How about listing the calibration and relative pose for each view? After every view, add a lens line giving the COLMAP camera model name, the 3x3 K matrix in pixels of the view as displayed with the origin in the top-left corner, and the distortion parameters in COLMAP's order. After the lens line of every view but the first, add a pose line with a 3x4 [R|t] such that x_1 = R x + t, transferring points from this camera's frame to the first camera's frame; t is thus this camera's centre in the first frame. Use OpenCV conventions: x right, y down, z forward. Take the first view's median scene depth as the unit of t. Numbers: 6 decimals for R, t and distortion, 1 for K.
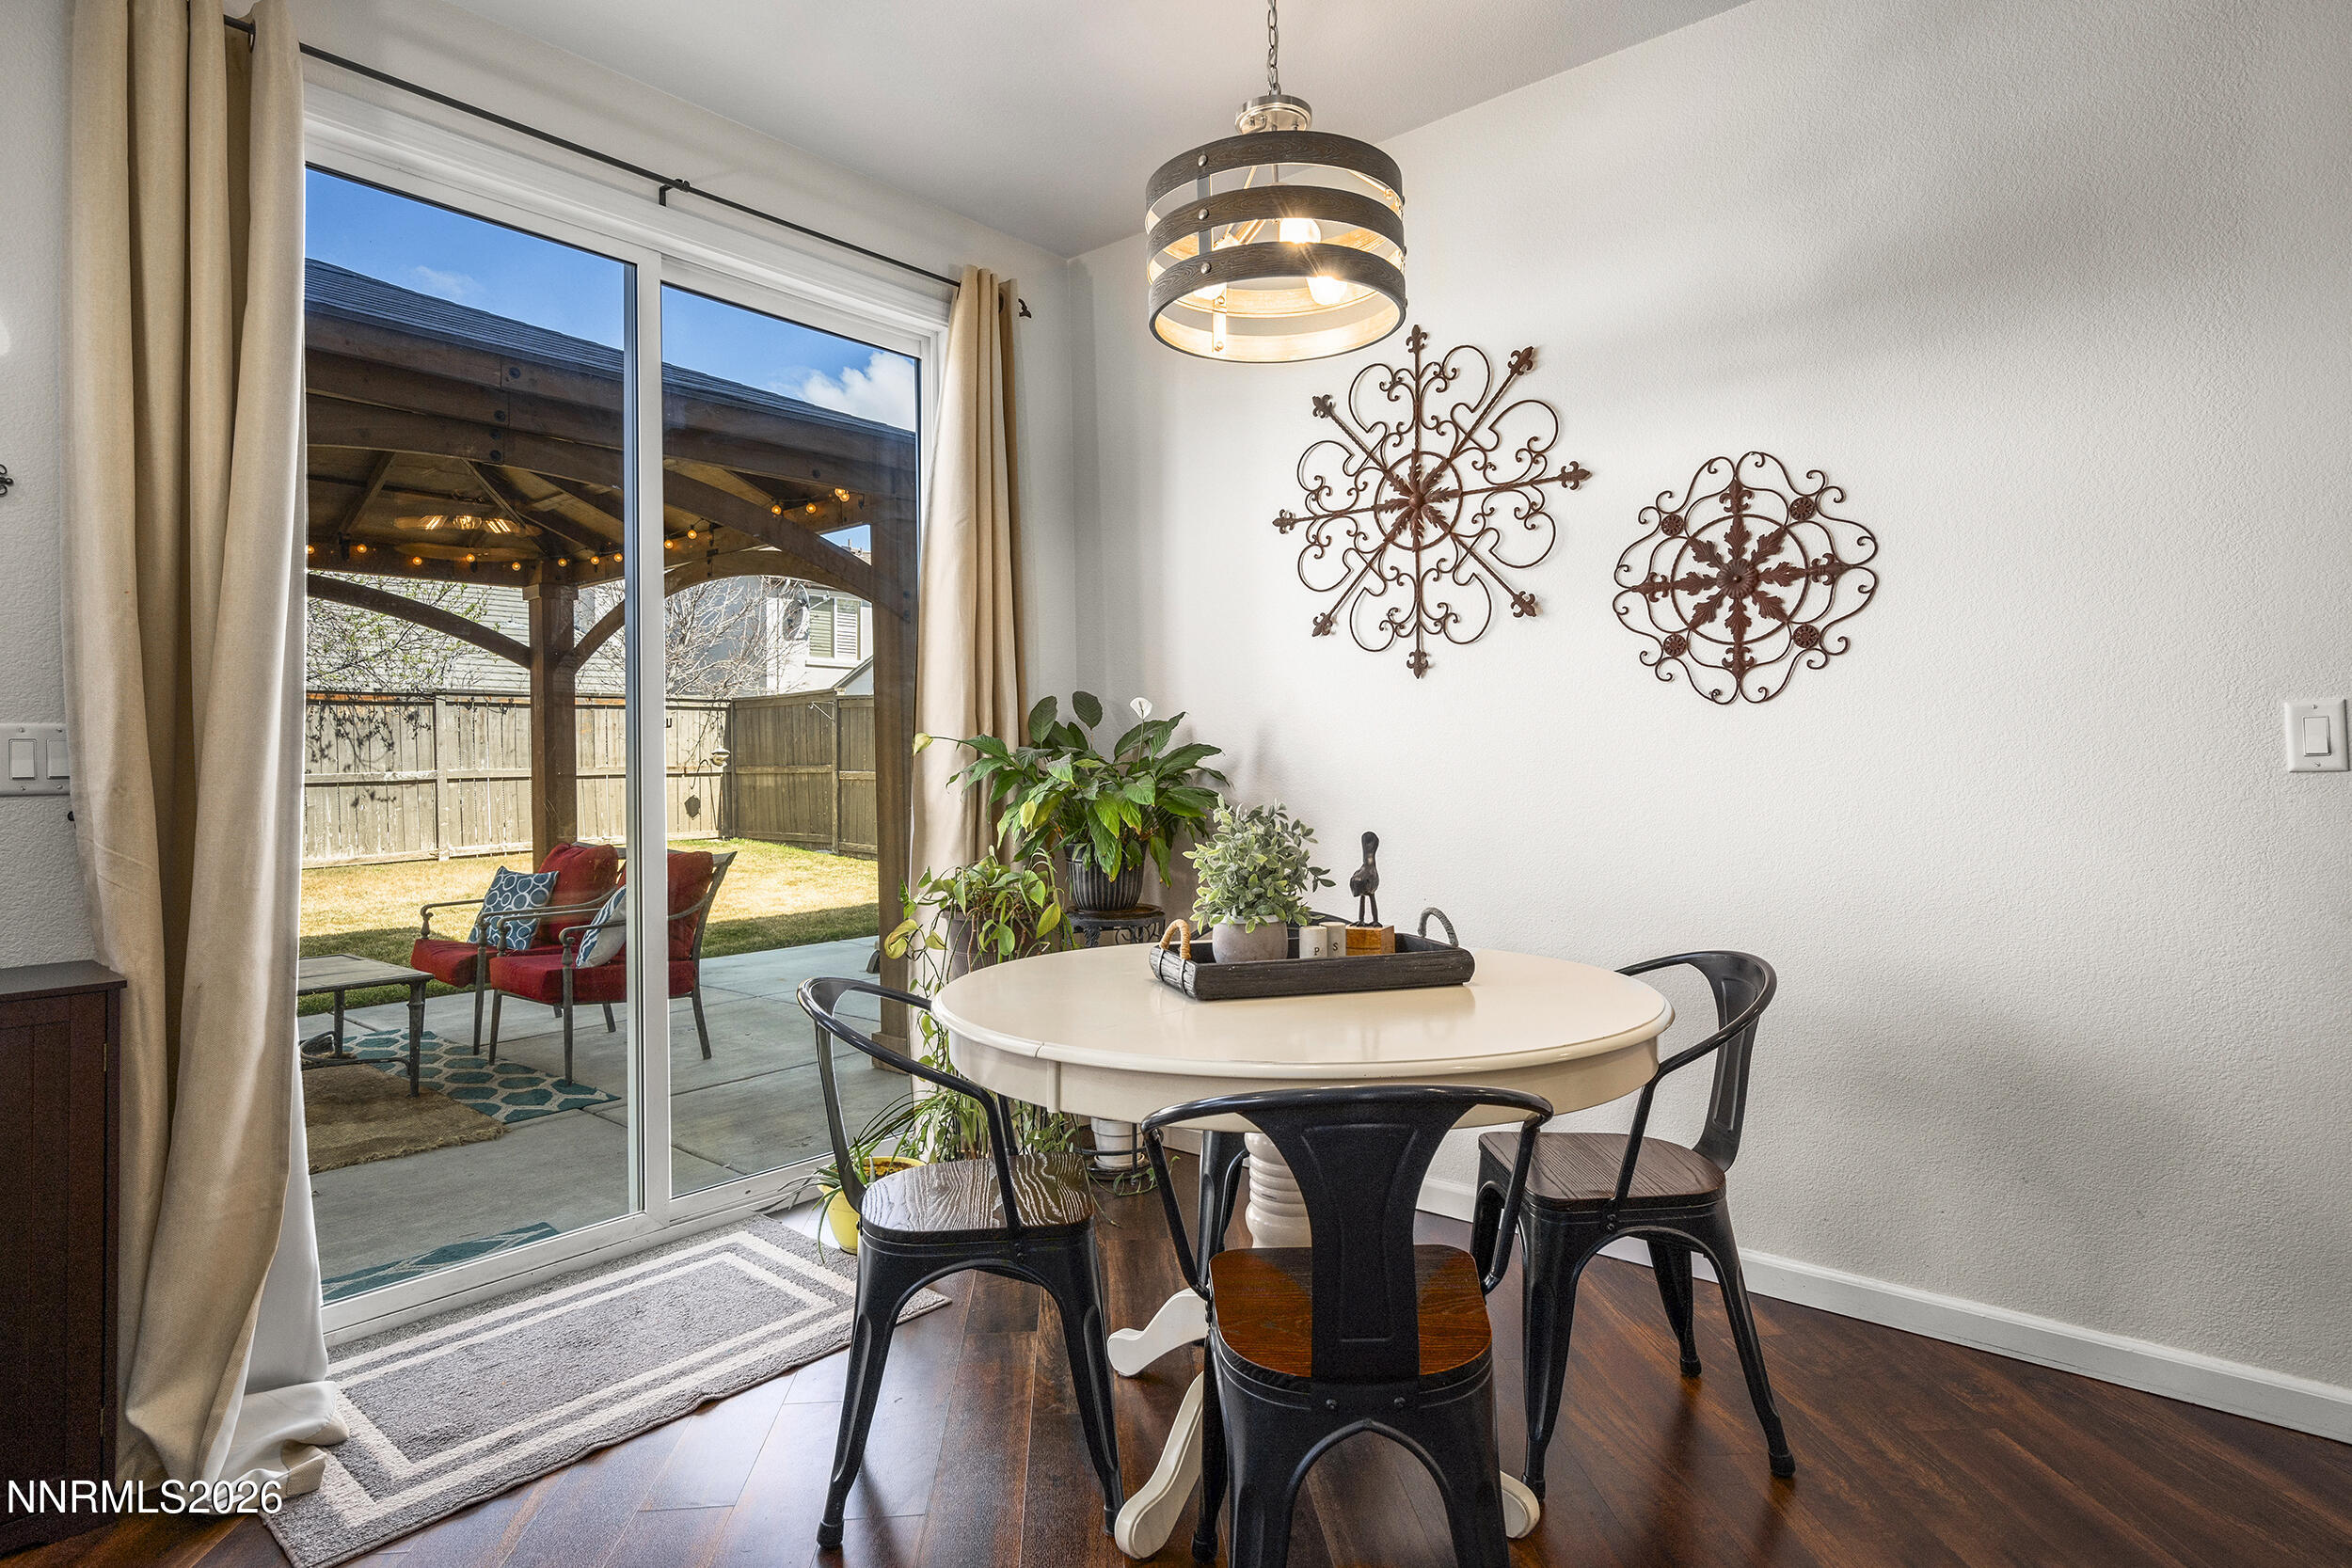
lens RADIAL K [[1252.7, 0, 1163.6], [0, 1252.7, 775.1], [0, 0, 1]] dist [-0.003289, -0.000172]
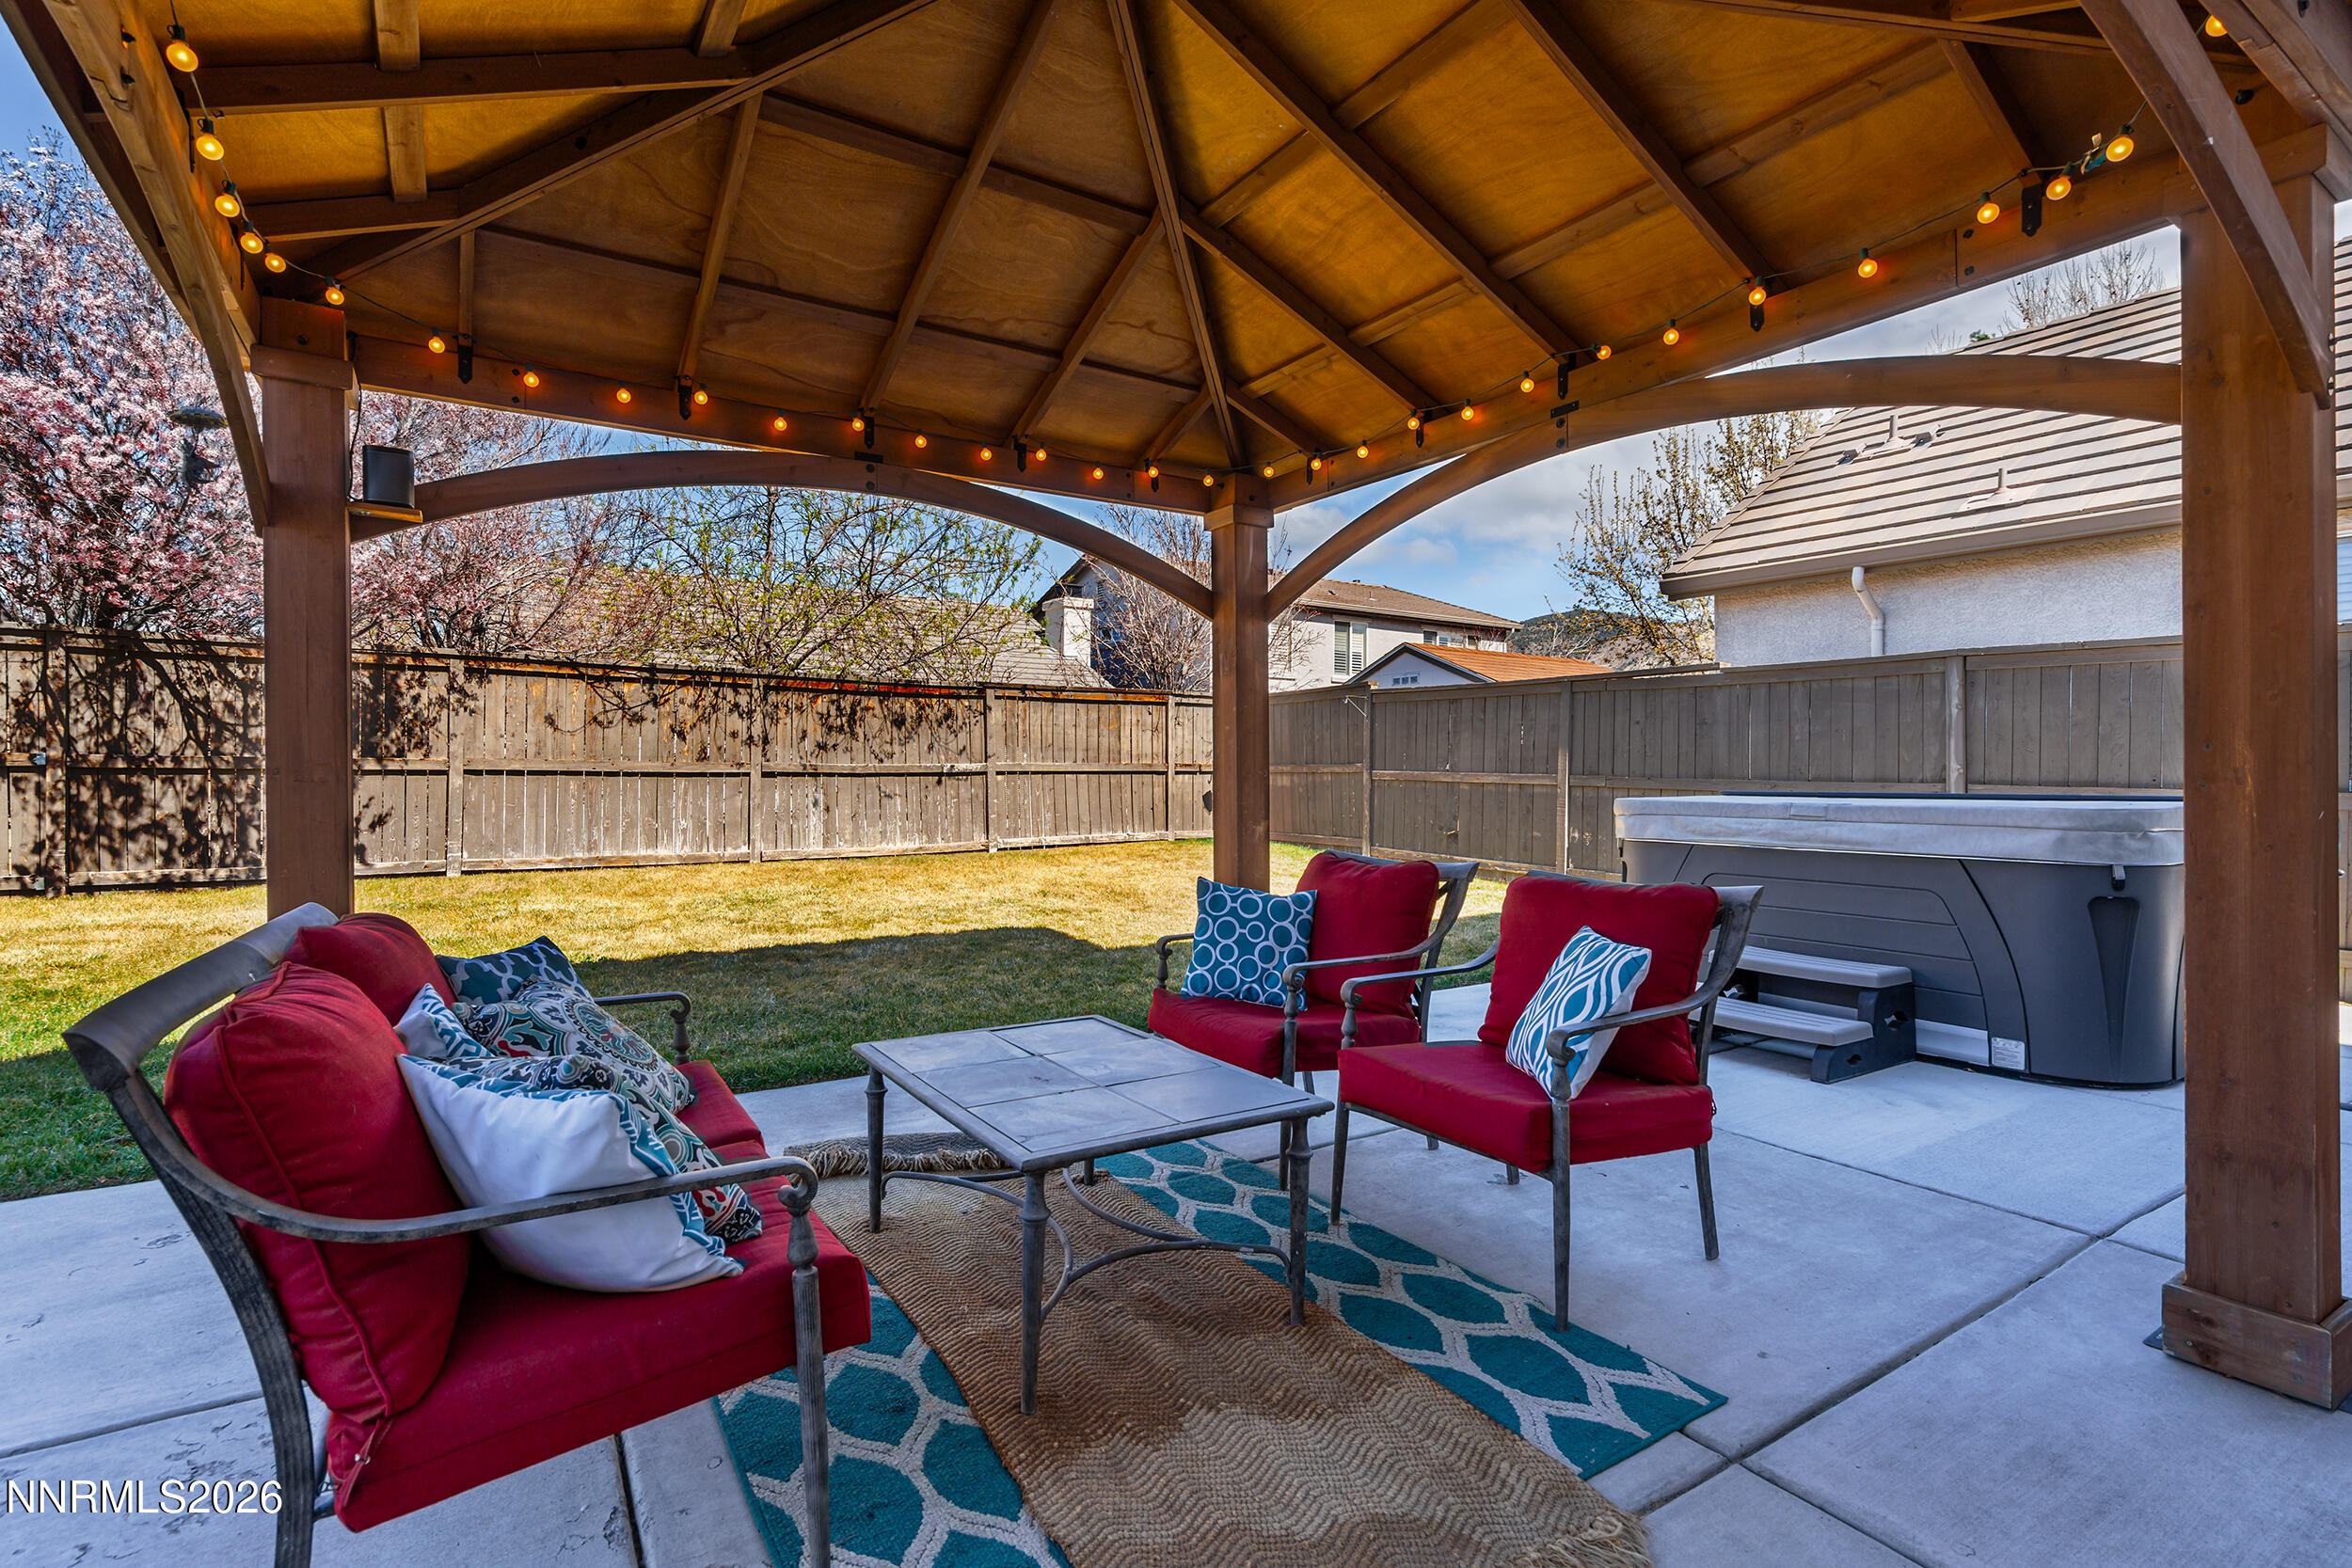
lens RADIAL K [[1087.0, 0, 1169.8], [0, 1087.0, 792.1], [0, 0, 1]] dist [0.006062, -0.000050]
pose [[0.959079, 0.020774, -0.282376, -0.195024], [-0.018916, 0.999778, 0.009305, 0.009074], [0.282507, -0.003583, 0.959259, 0.200866]]
